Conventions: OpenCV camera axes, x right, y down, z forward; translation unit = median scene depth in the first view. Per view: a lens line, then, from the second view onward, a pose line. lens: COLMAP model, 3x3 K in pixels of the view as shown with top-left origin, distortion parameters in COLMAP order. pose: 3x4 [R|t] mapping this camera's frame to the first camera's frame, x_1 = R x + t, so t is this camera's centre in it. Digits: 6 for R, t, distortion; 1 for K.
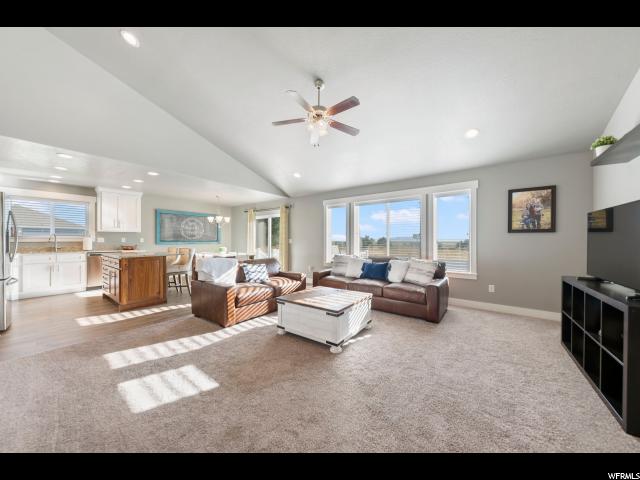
lens RADIAL K [[223.0, 0, 320.7], [0, 223.0, 239.9], [0, 0, 1]] dist [0.000489, 0.000026]
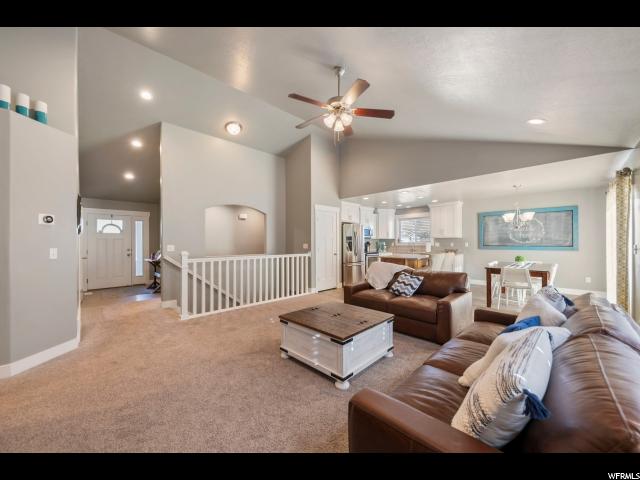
lens RADIAL K [[241.1, 0, 318.5], [0, 241.1, 243.8], [0, 0, 1]] dist [-0.002431, -0.000302]
pose [[-0.156308, 0.000968, -0.987708, 0.387223], [0.001969, 0.999998, 0.000668, -0.005243], [0.987706, -0.001840, -0.156310, 0.458067]]
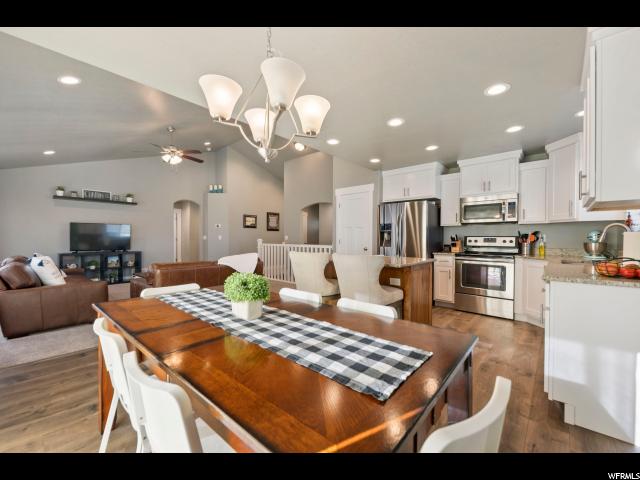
lens RADIAL K [[266.8, 0, 322.4], [0, 266.8, 240.4], [0, 0, 1]] dist [-0.000075, -0.000058]
pose [[-0.996636, -0.006546, 0.081691, -0.491640], [-0.005452, 0.999893, 0.013609, -0.000002], [-0.081771, 0.013118, -0.996565, 1.134322]]
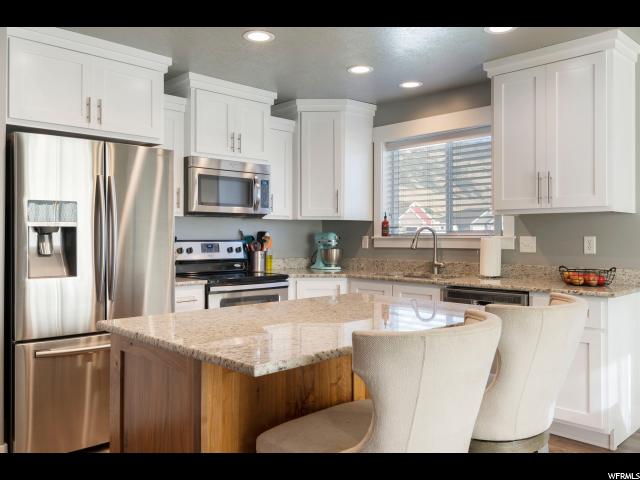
lens RADIAL K [[550.0, 0, 322.3], [0, 550.0, 234.2], [0, 0, 1]] dist [0.035432, 0.013133]
pose [[-0.144674, -0.009447, -0.989434, -0.200527], [-0.003247, 0.999954, -0.009073, -0.004711], [0.989474, 0.001901, -0.144697, 0.700111]]
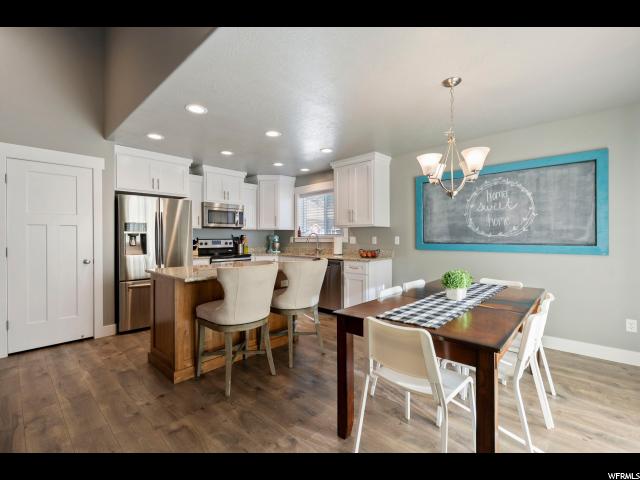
lens RADIAL K [[294.2, 0, 321.8], [0, 294.2, 239.9], [0, 0, 1]] dist [0.011741, 0.000214]
pose [[-0.100826, 0.004864, -0.994892, -0.083128], [0.001575, 0.999988, 0.004729, -0.004176], [0.994903, -0.001090, -0.100833, 0.830001]]
